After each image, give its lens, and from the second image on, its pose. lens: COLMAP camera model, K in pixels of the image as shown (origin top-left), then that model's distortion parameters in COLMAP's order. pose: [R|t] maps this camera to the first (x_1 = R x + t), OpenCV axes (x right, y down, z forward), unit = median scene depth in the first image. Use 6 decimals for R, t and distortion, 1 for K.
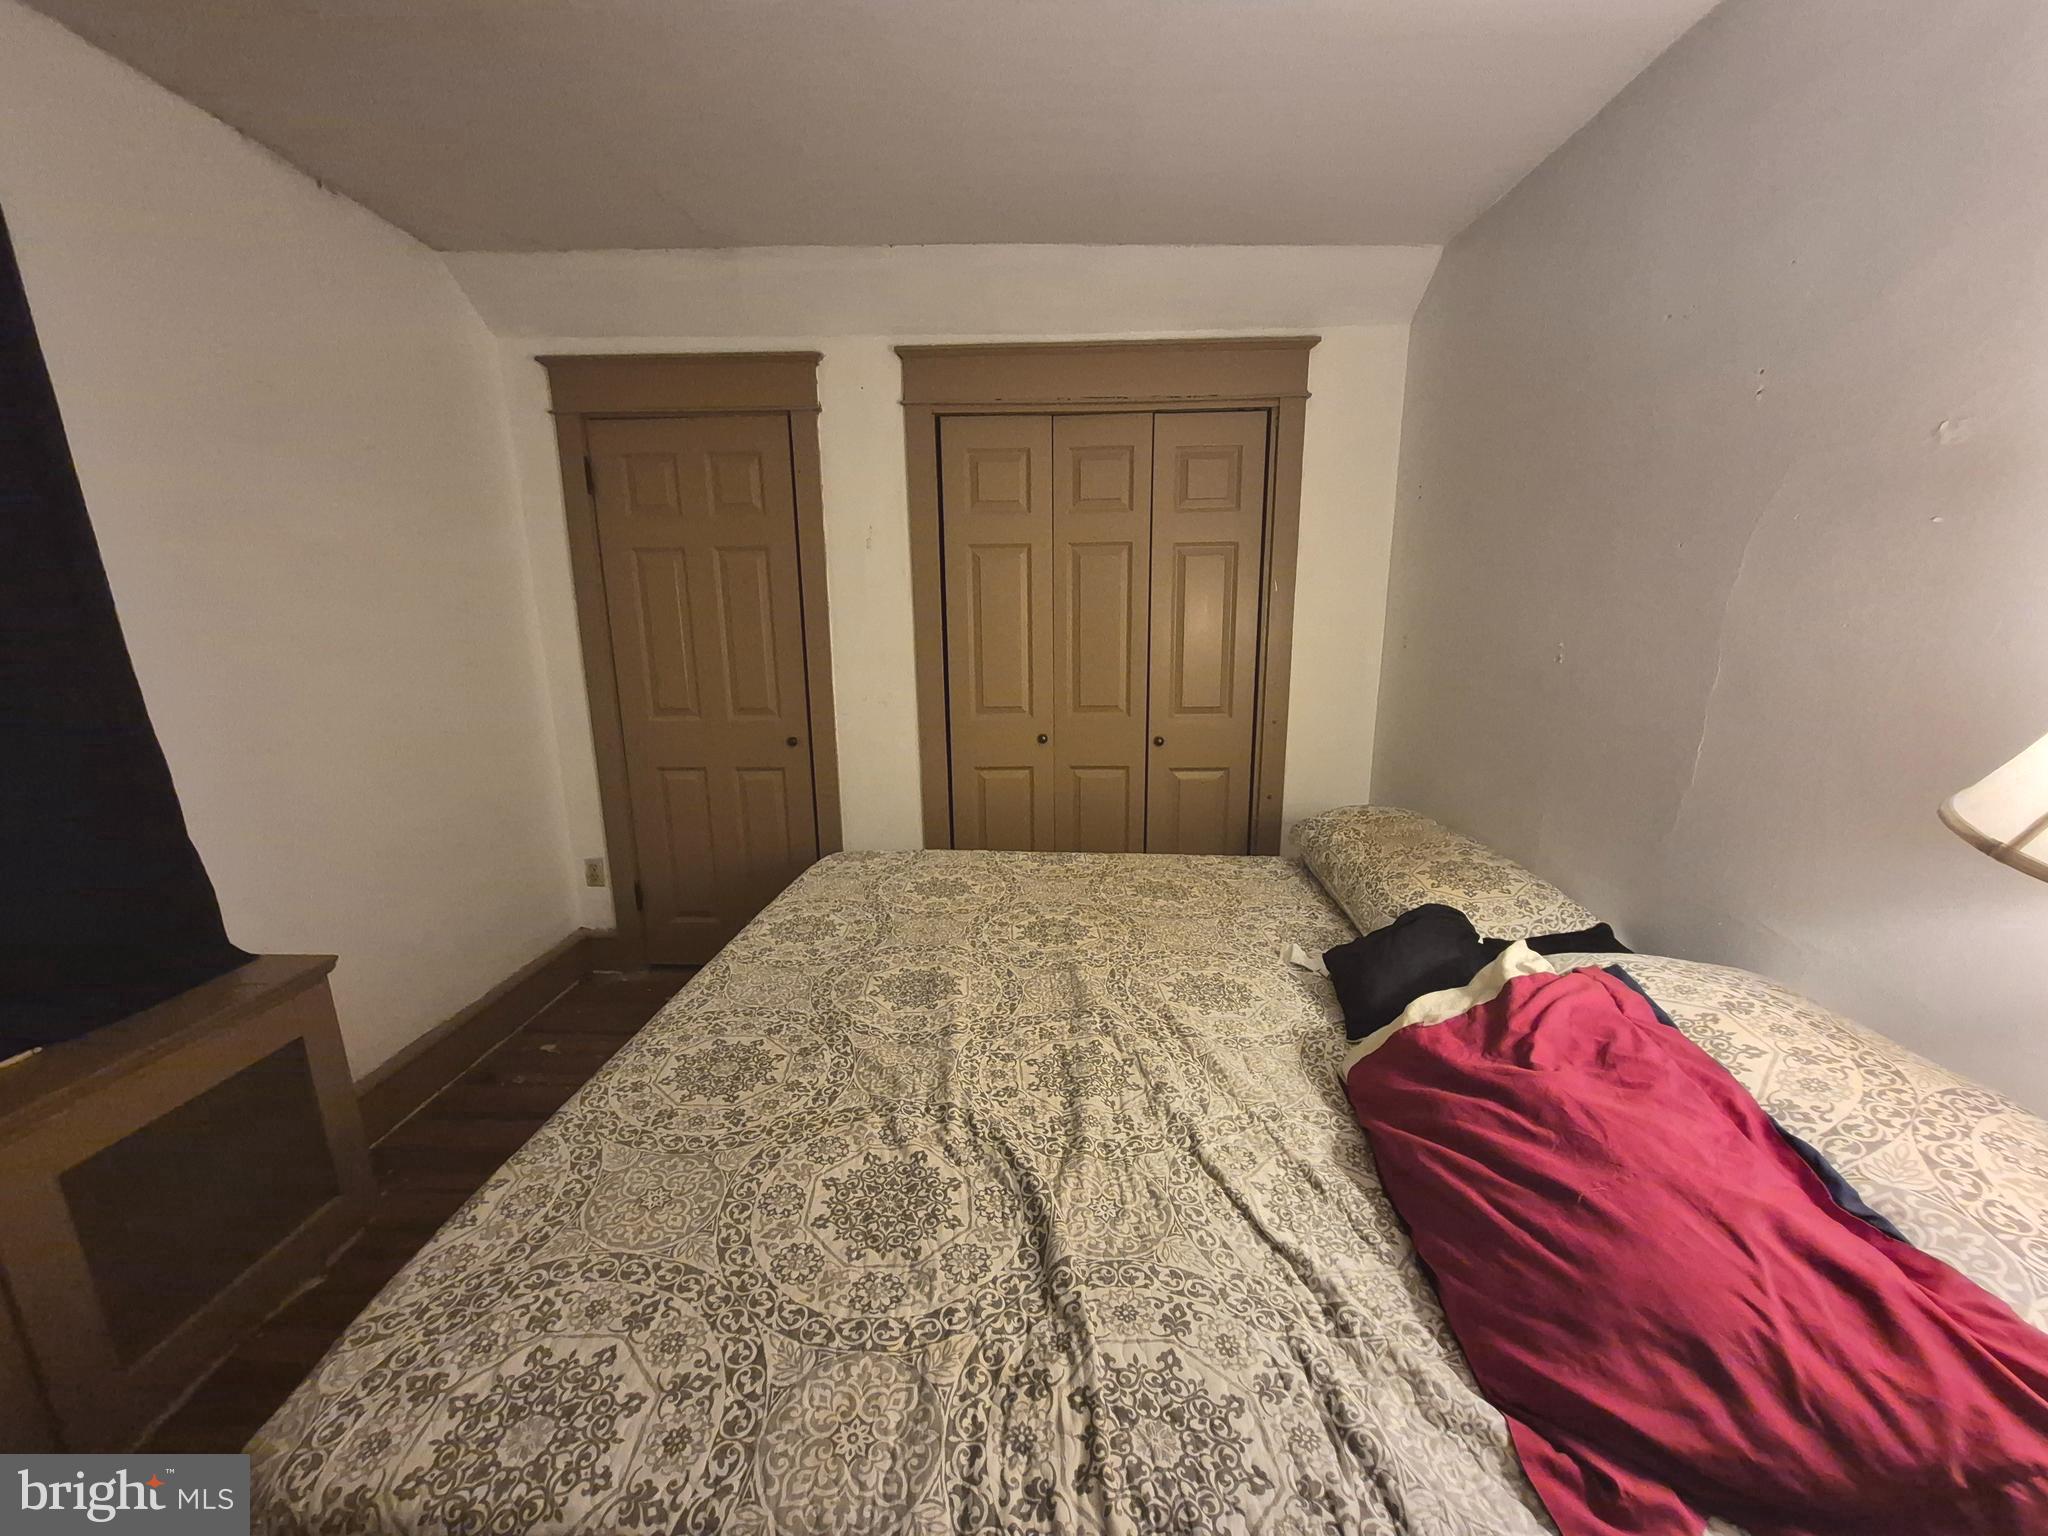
lens RADIAL K [[798.9, 0, 1025.5], [0, 798.9, 776.9], [0, 0, 1]] dist [0.001897, -0.000030]
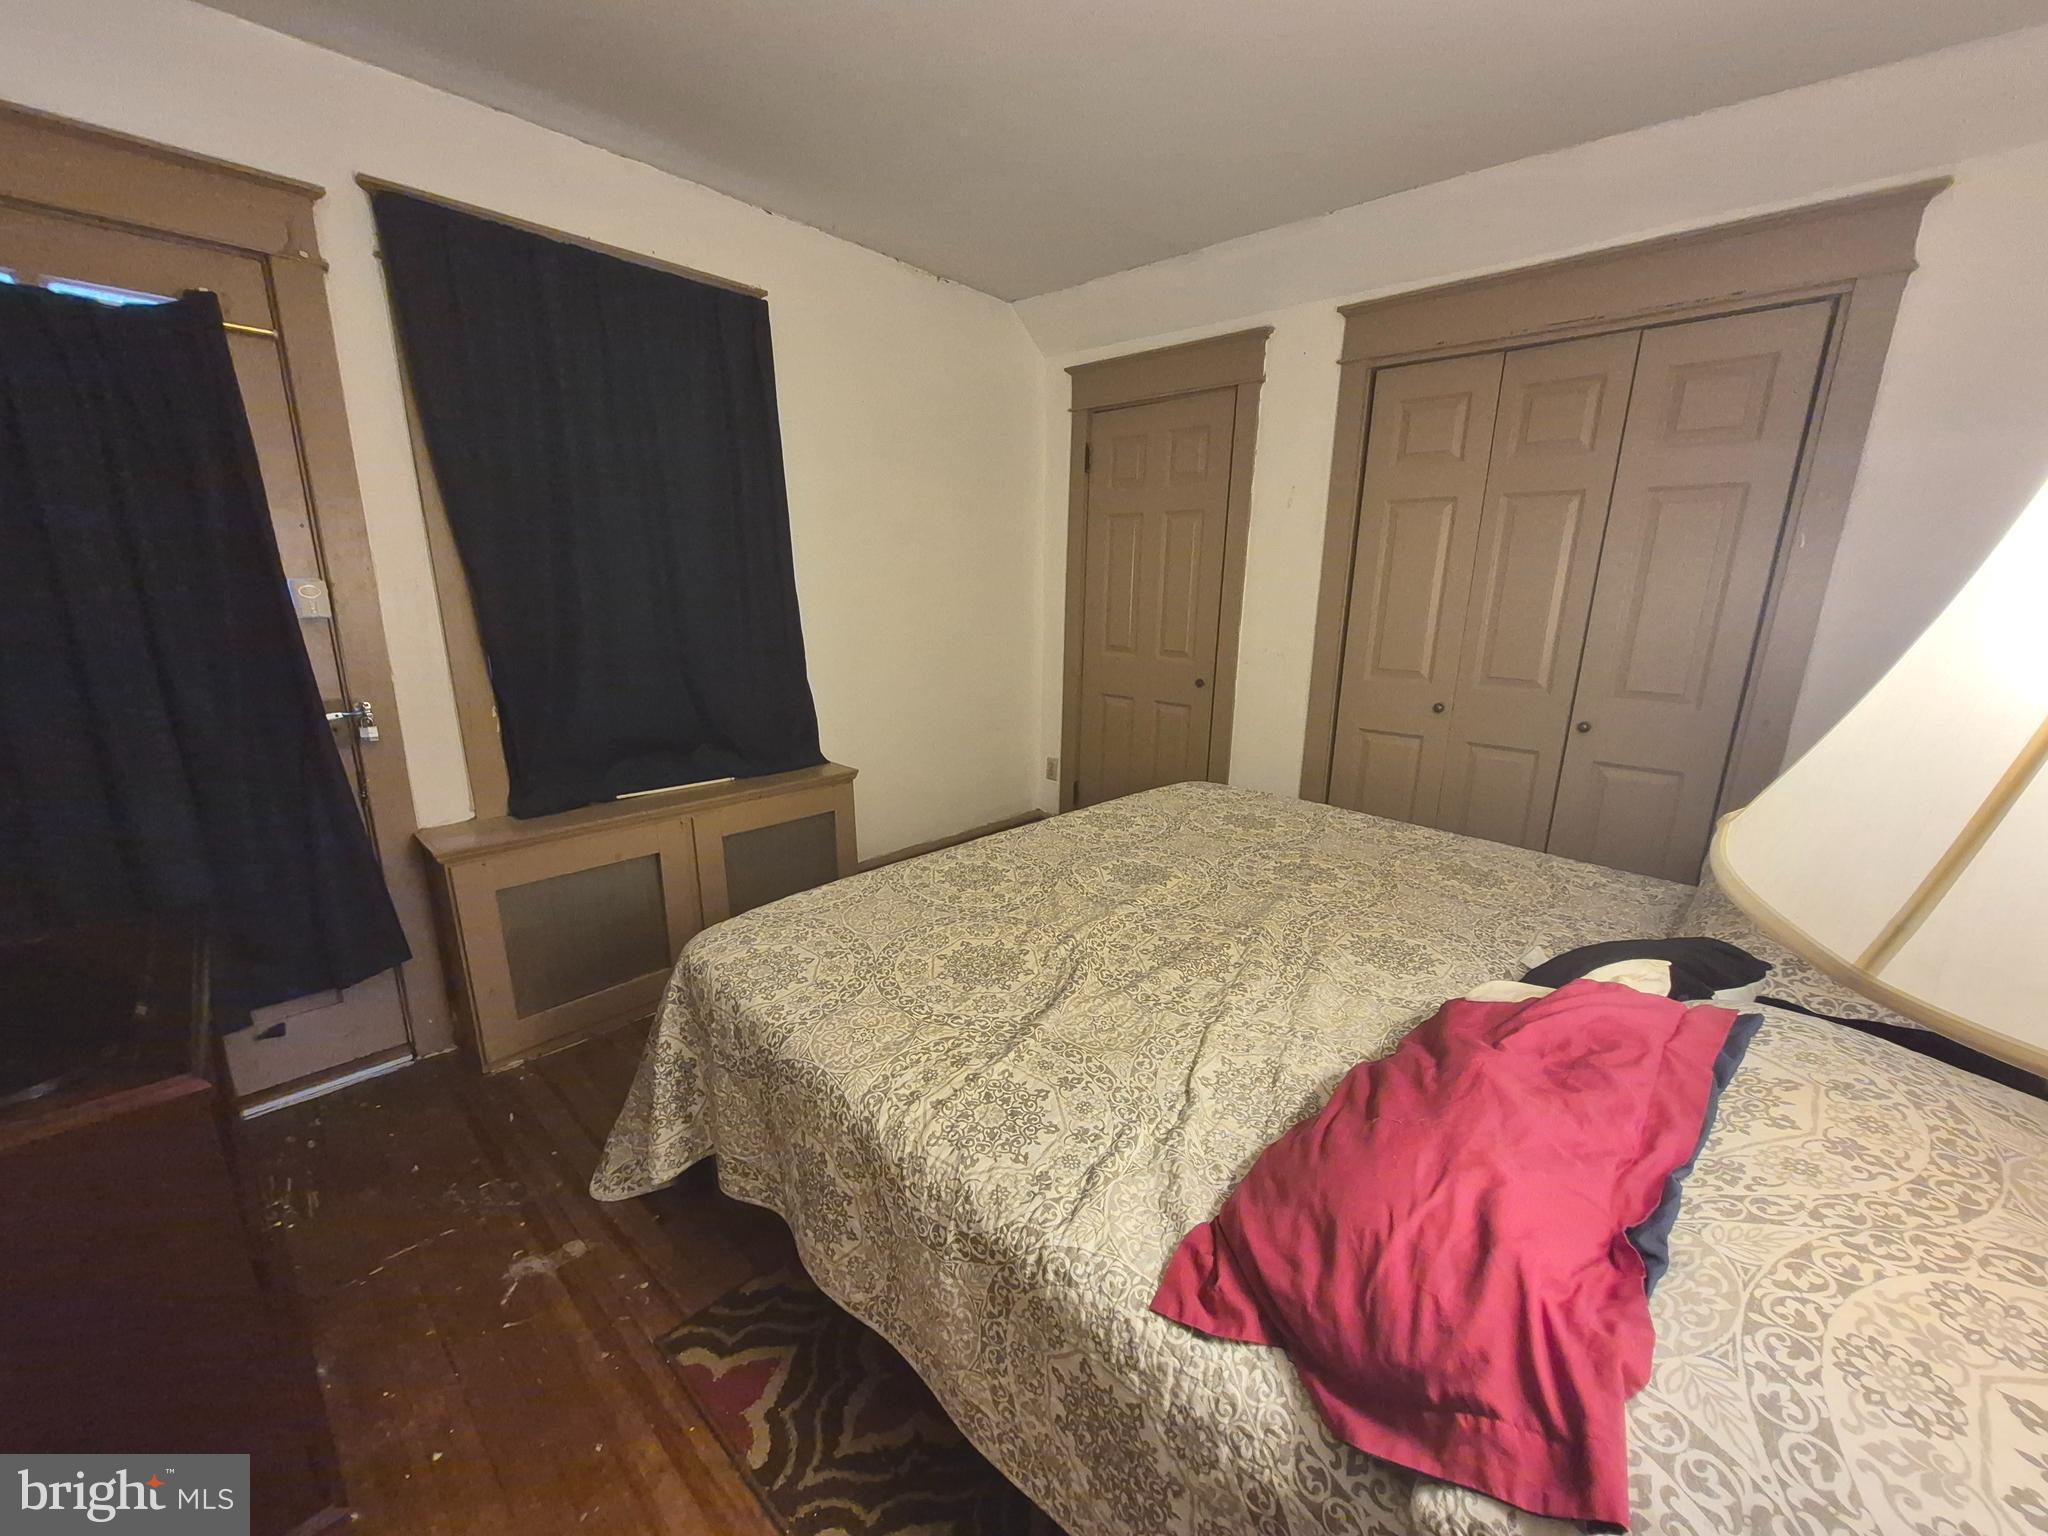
lens RADIAL K [[798.9, 0, 1017.2], [0, 798.9, 770.7], [0, 0, 1]] dist [0.001897, -0.000030]
pose [[0.751215, 0.174650, -0.636533, 0.370828], [-0.152778, 0.984178, 0.089733, 0.022732], [0.642133, 0.029839, 0.766012, -0.043846]]
